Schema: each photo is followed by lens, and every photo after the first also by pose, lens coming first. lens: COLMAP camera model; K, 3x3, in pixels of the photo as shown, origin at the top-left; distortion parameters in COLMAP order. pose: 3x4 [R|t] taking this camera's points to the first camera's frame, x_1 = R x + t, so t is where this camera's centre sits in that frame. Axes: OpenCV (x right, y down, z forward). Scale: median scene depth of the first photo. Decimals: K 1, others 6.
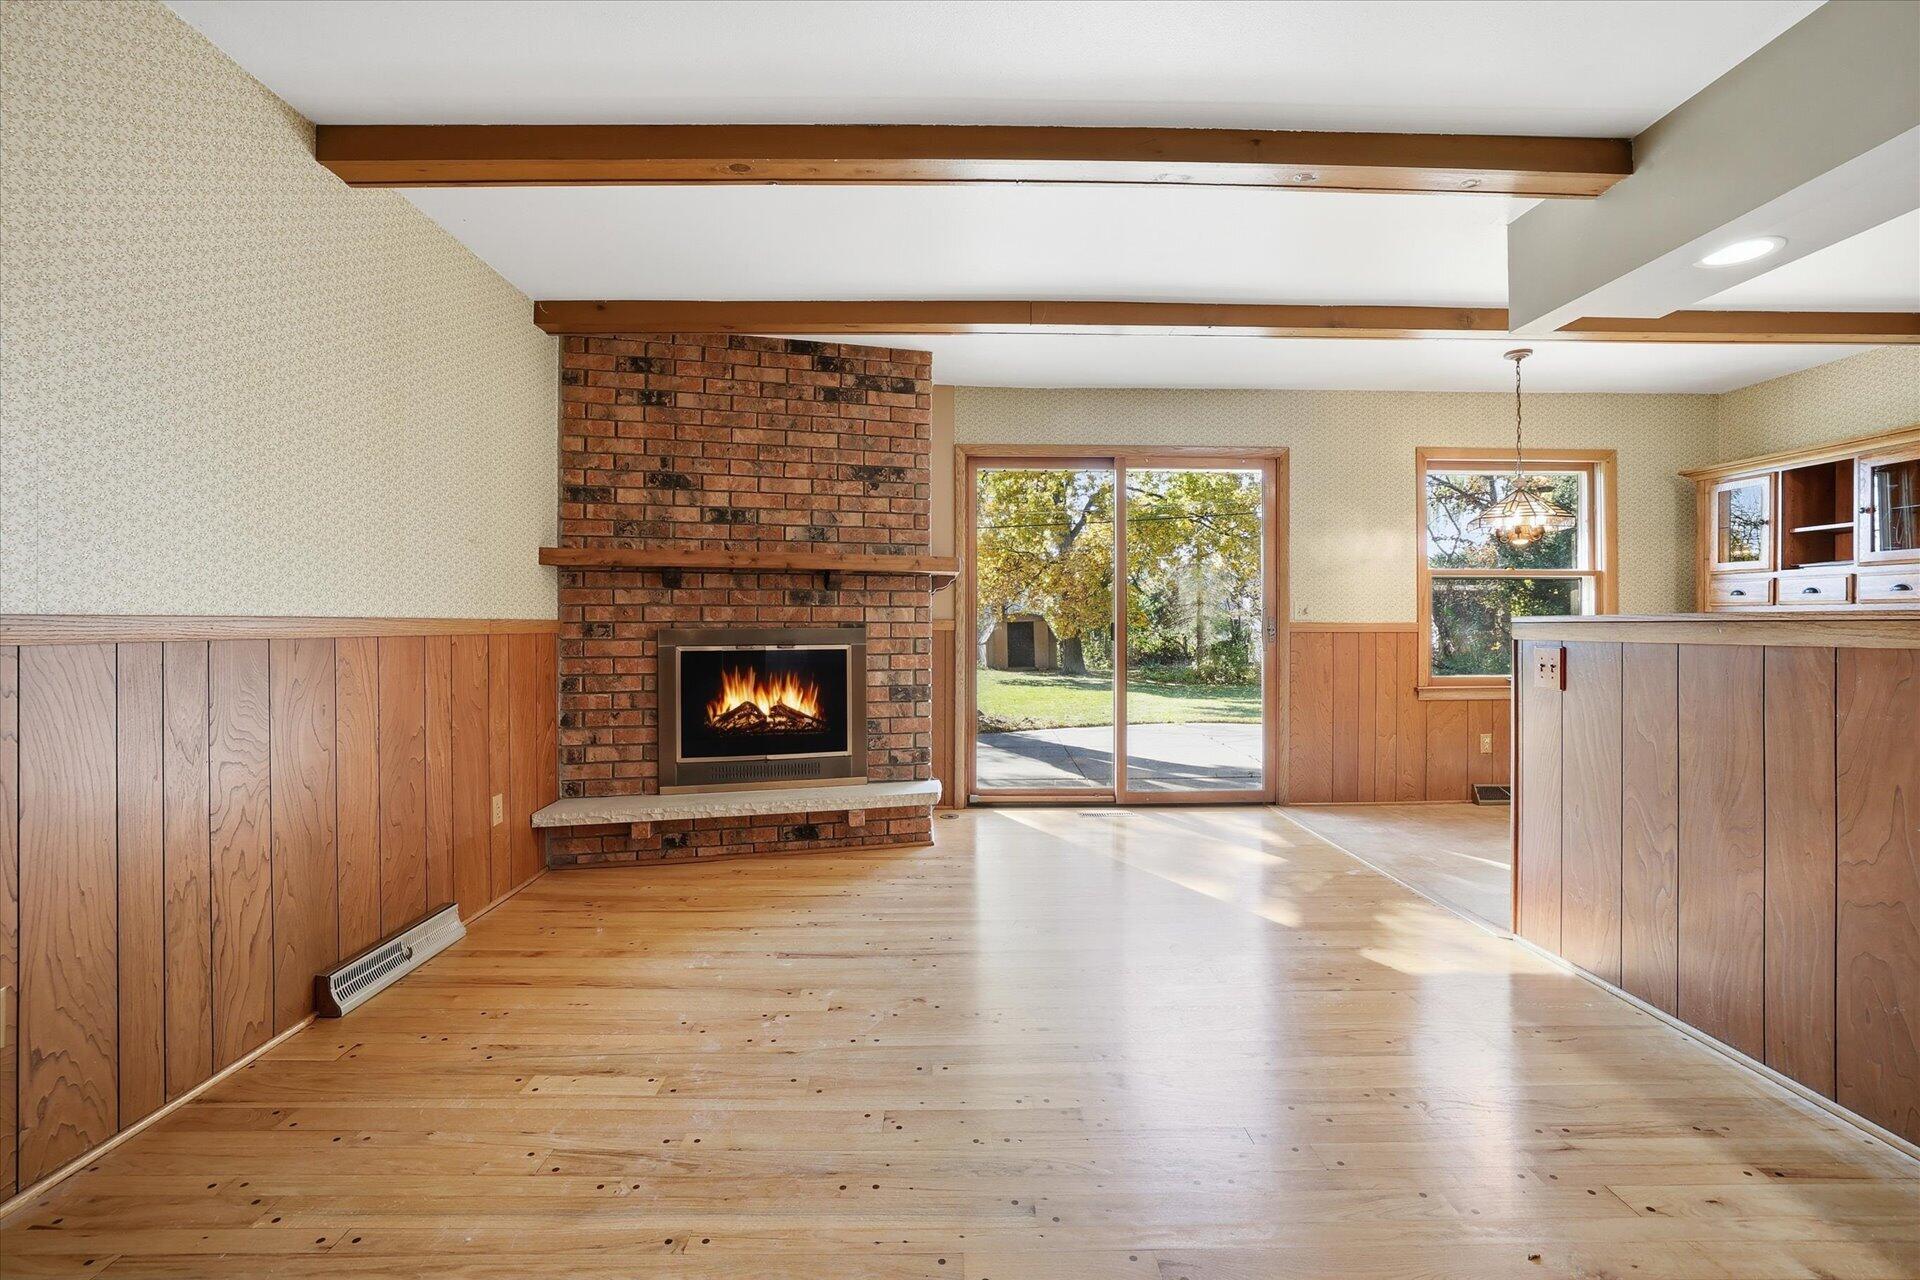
lens RADIAL K [[830.1, 0, 948.0], [0, 830.1, 625.6], [0, 0, 1]] dist [-0.055242, 0.019824]
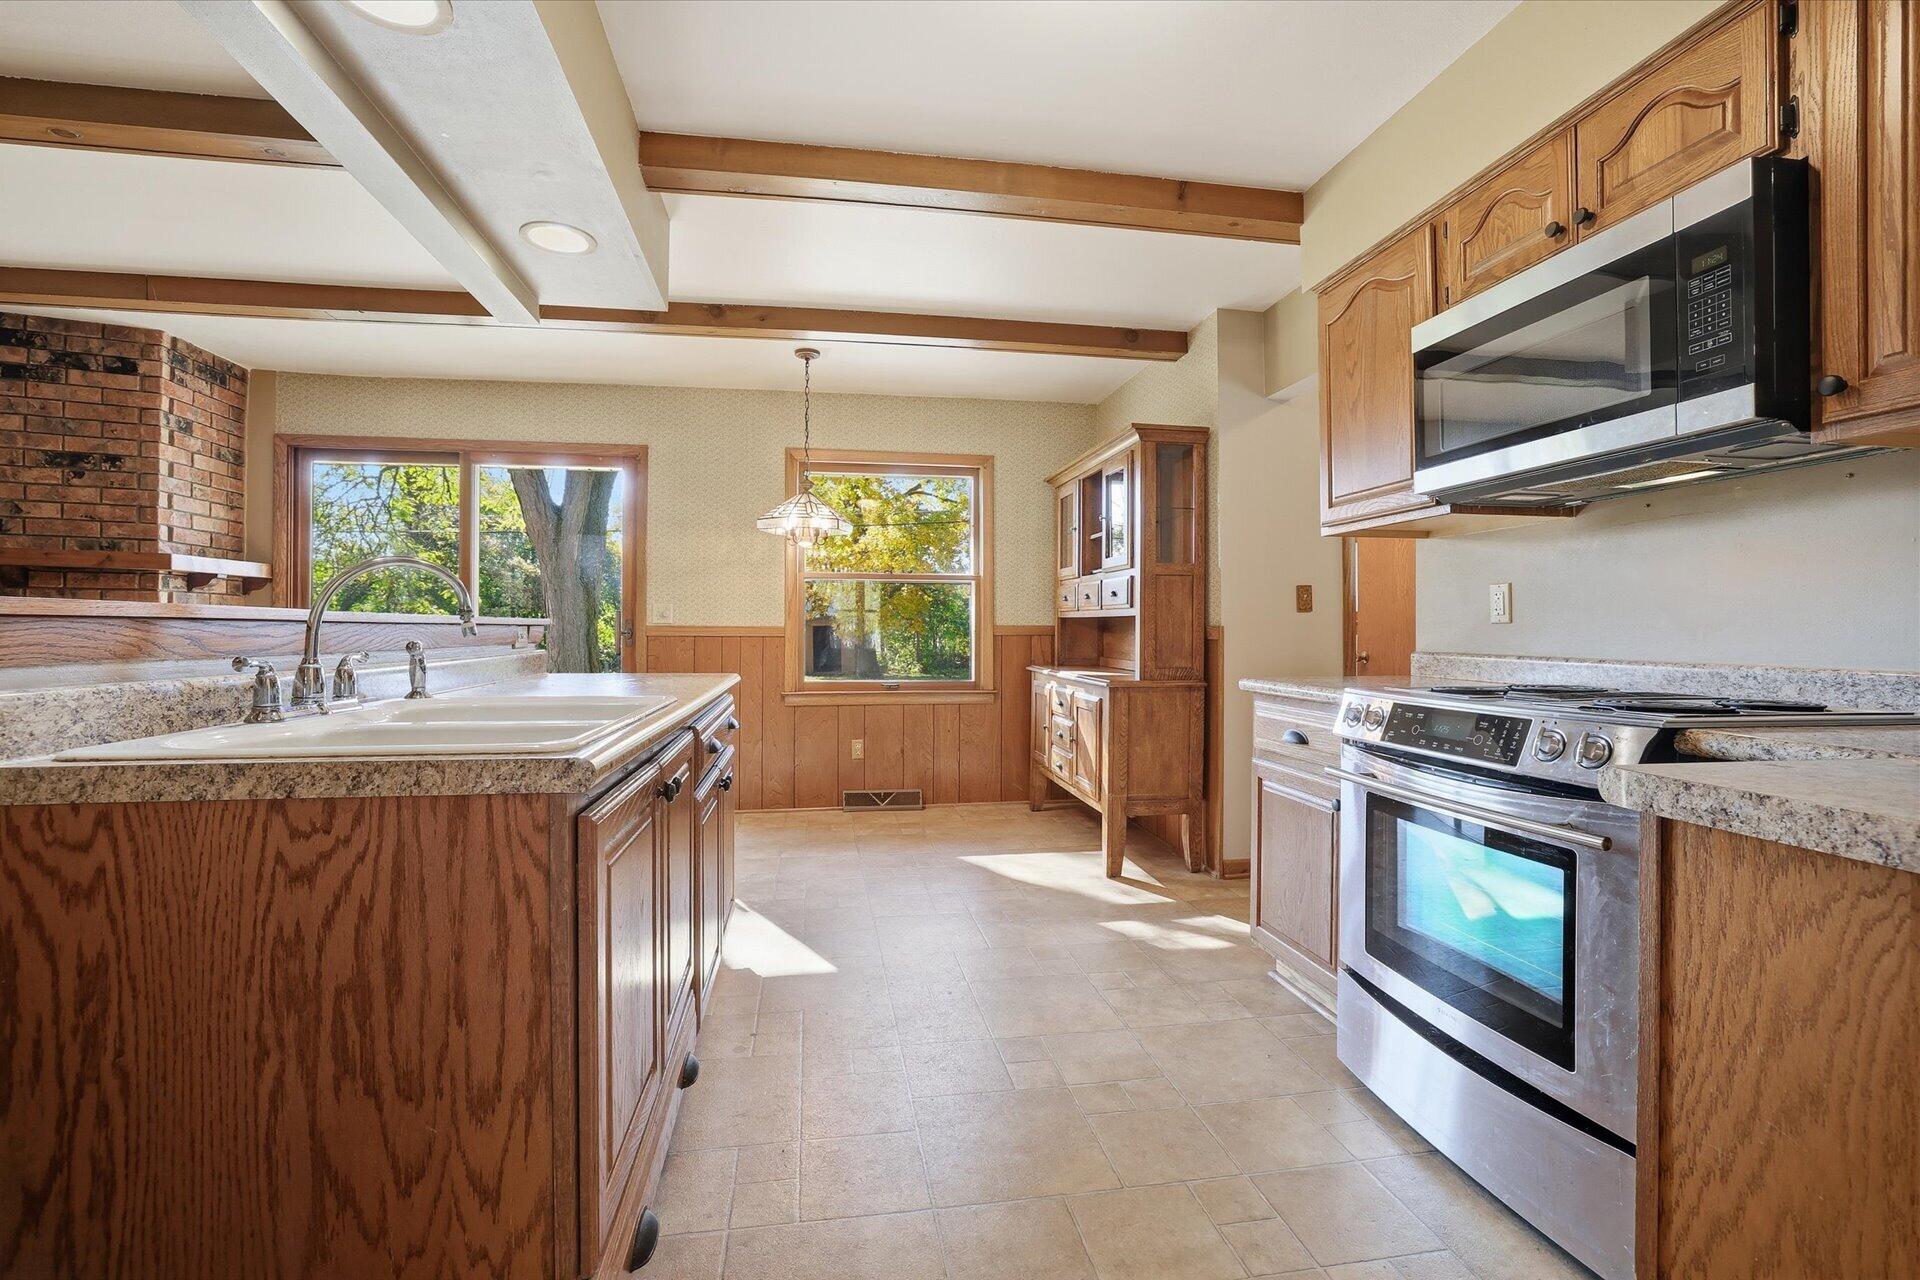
lens RADIAL K [[830.1, 0, 948.0], [0, 830.1, 625.6], [0, 0, 1]] dist [-0.055242, 0.019824]
pose [[0.988762, 0.005163, 0.149407, 0.768932], [-0.004464, 0.999977, -0.005011, -0.001062], [-0.149430, 0.004288, 0.988763, -0.016148]]
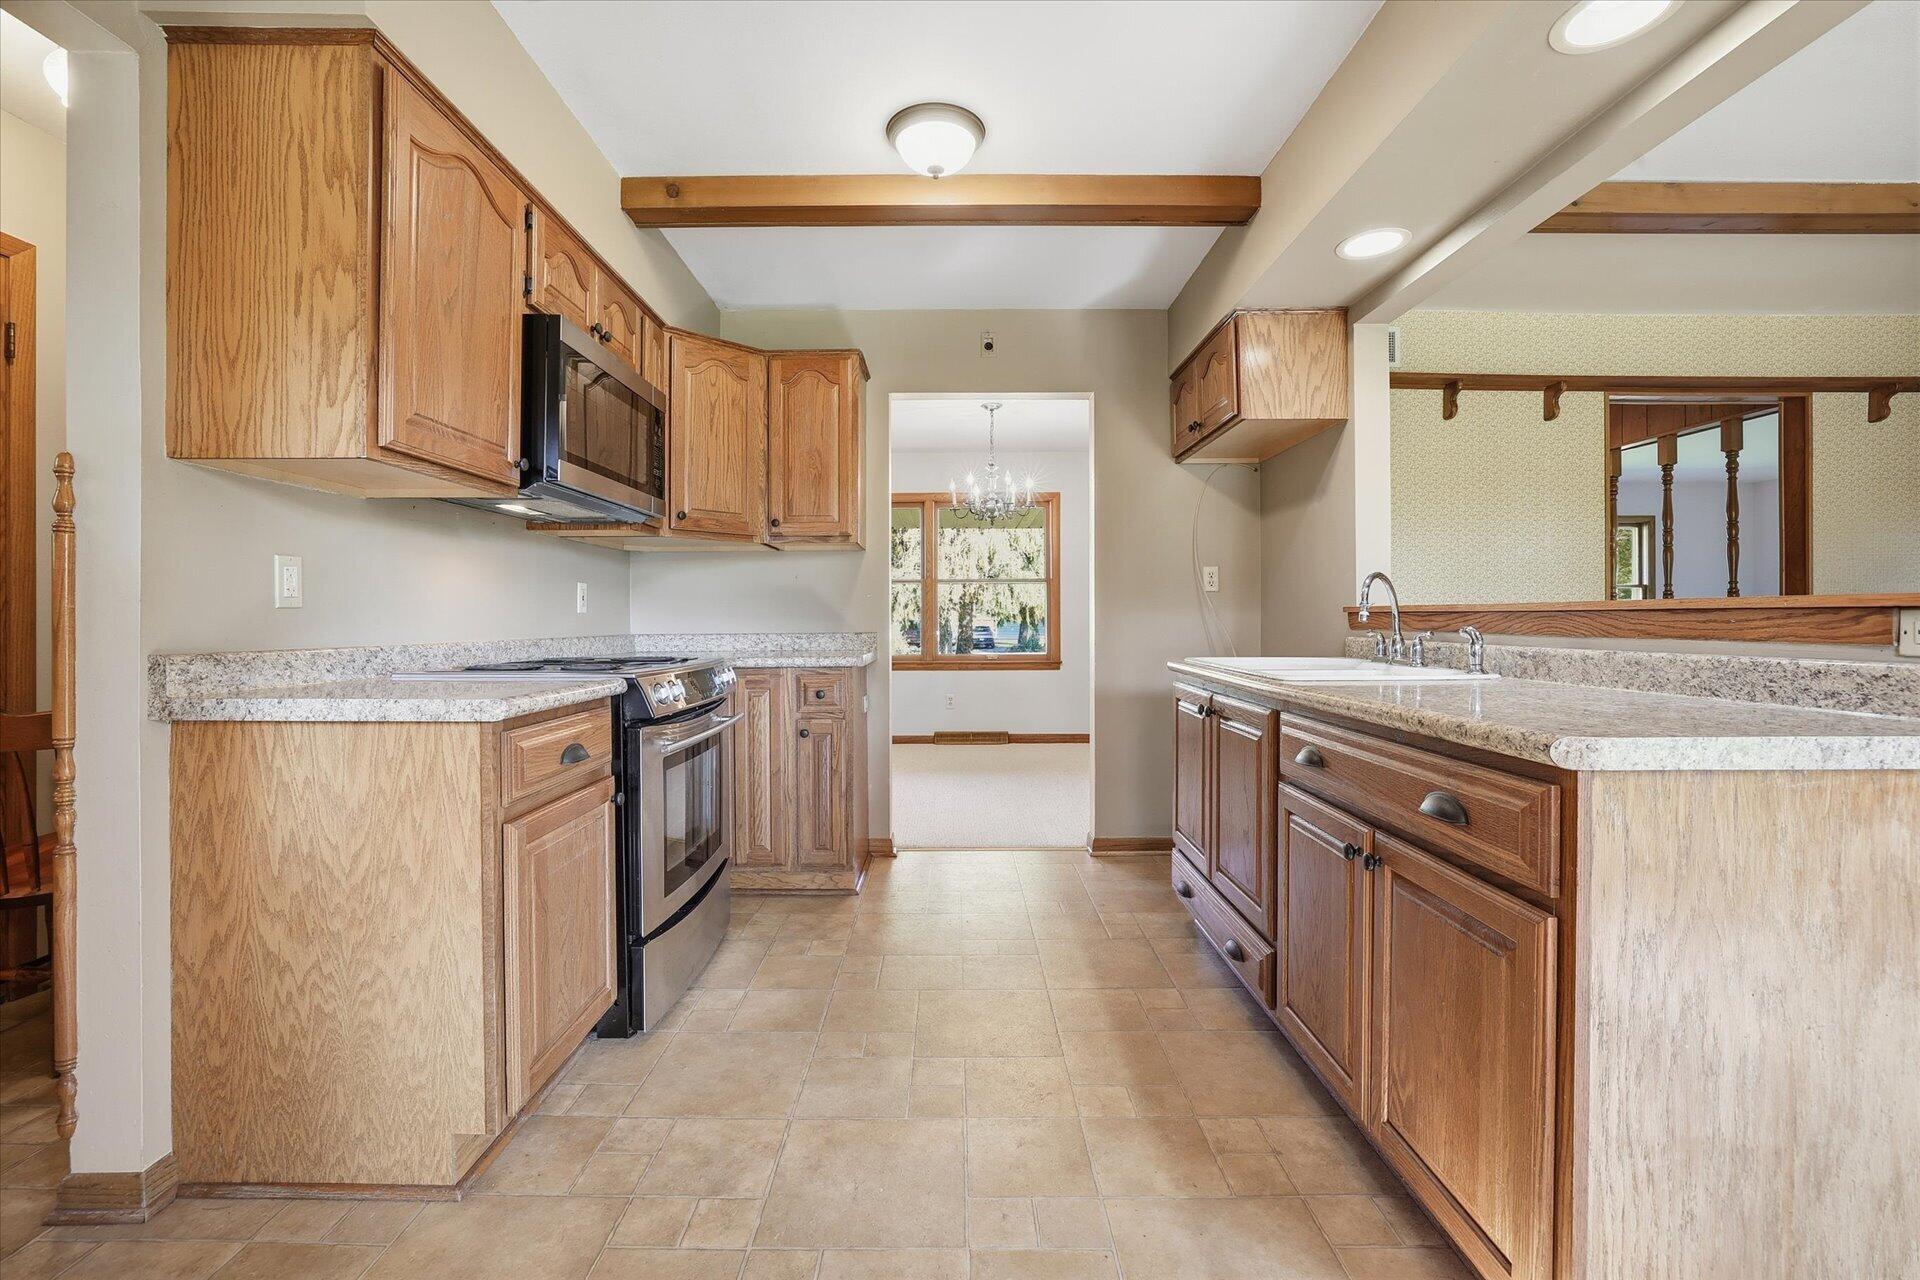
lens RADIAL K [[821.3, 0, 946.6], [0, 821.3, 619.1], [0, 0, 1]] dist [-0.013884, -0.000029]
pose [[-0.999751, 0.003775, 0.022009, 0.880584], [0.003860, 0.999985, 0.003791, -0.001355], [-0.021995, 0.003875, -0.999751, 0.967080]]
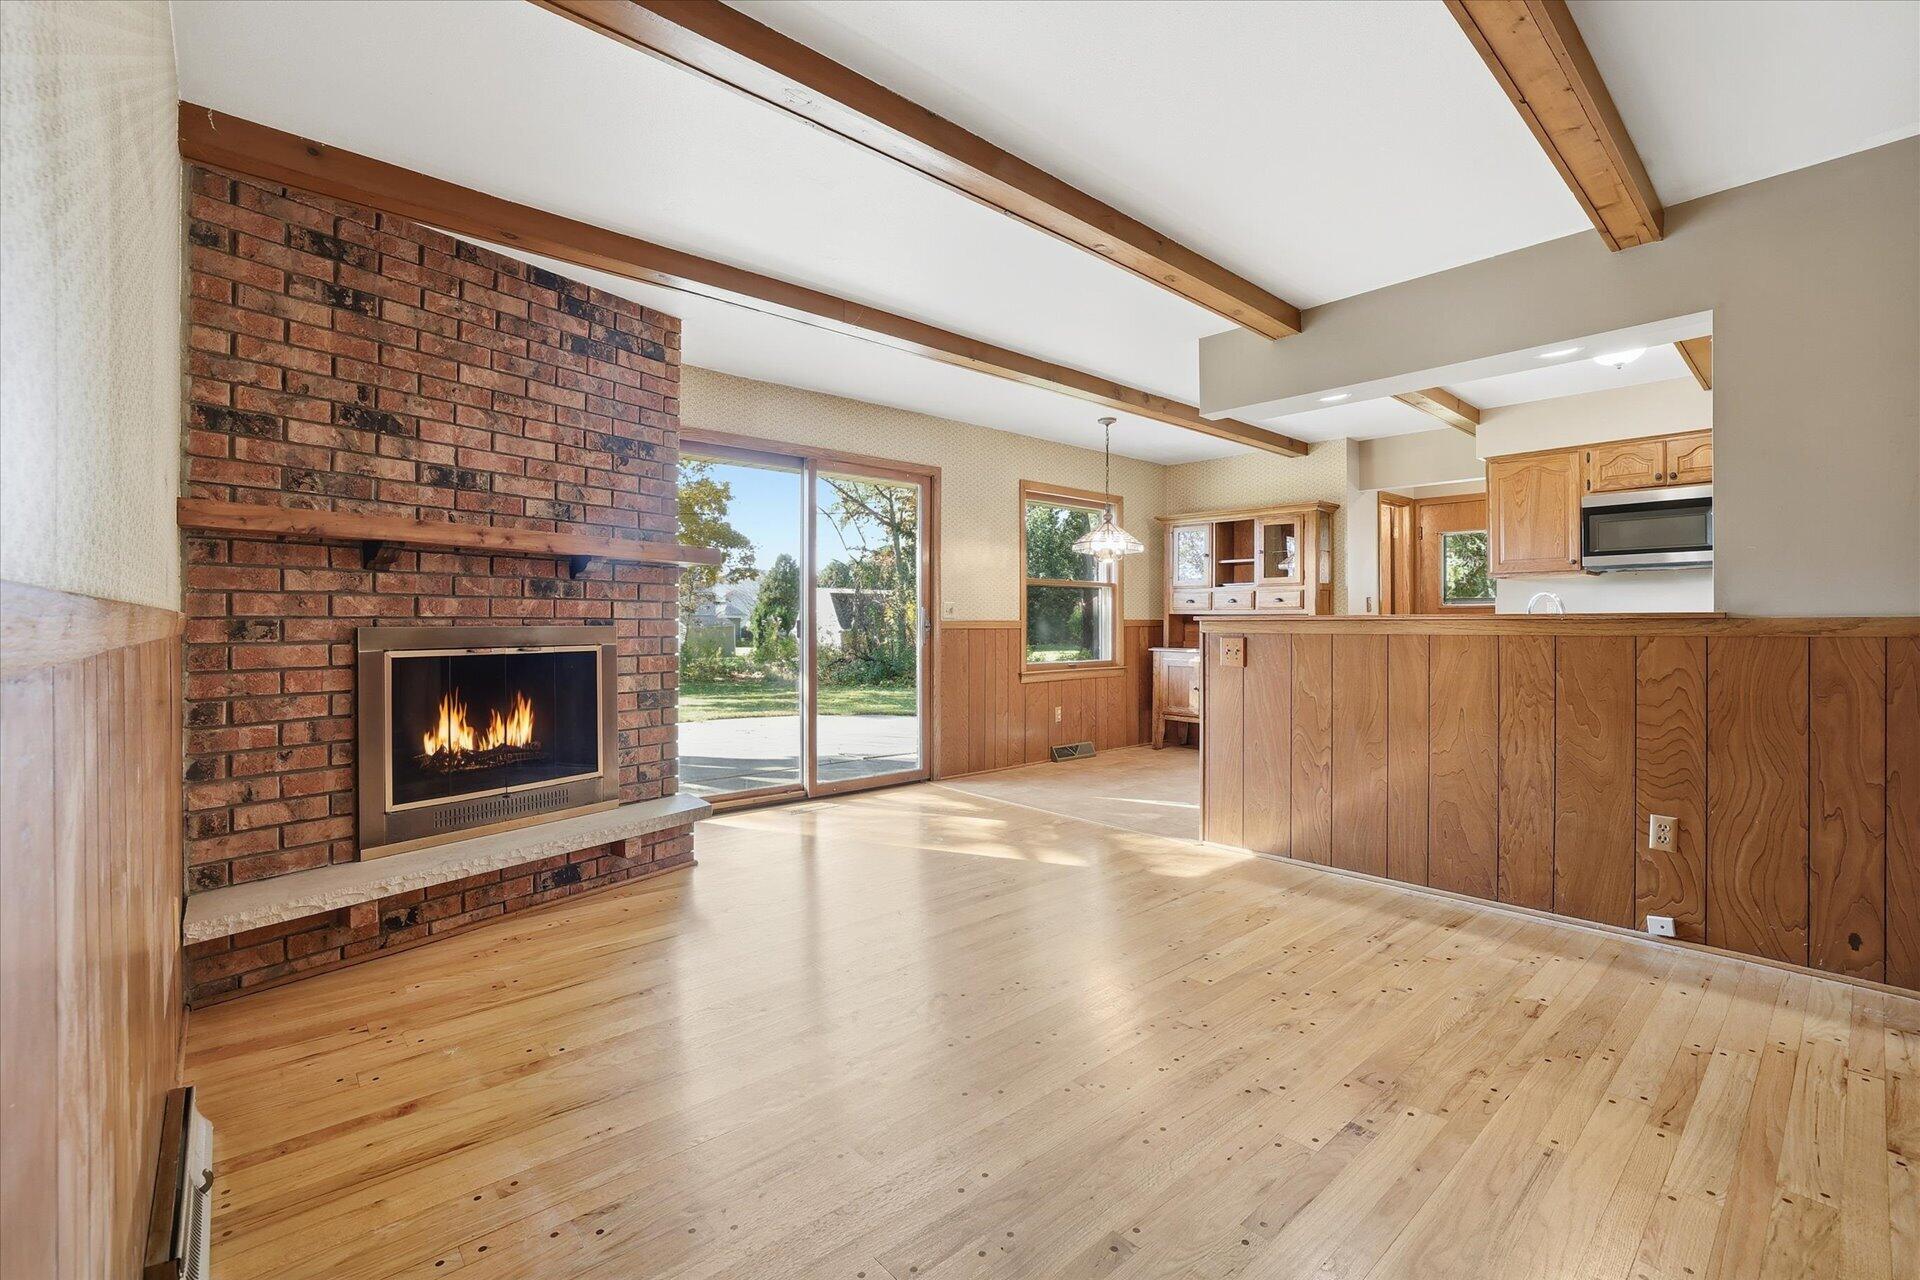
lens RADIAL K [[830.1, 0, 948.0], [0, 830.1, 625.6], [0, 0, 1]] dist [-0.055242, 0.019824]
pose [[0.759816, -0.001532, 0.650137, -0.408792], [0.000321, 0.999998, 0.001982, 0.001334], [-0.650138, -0.001297, 0.759815, 0.138639]]
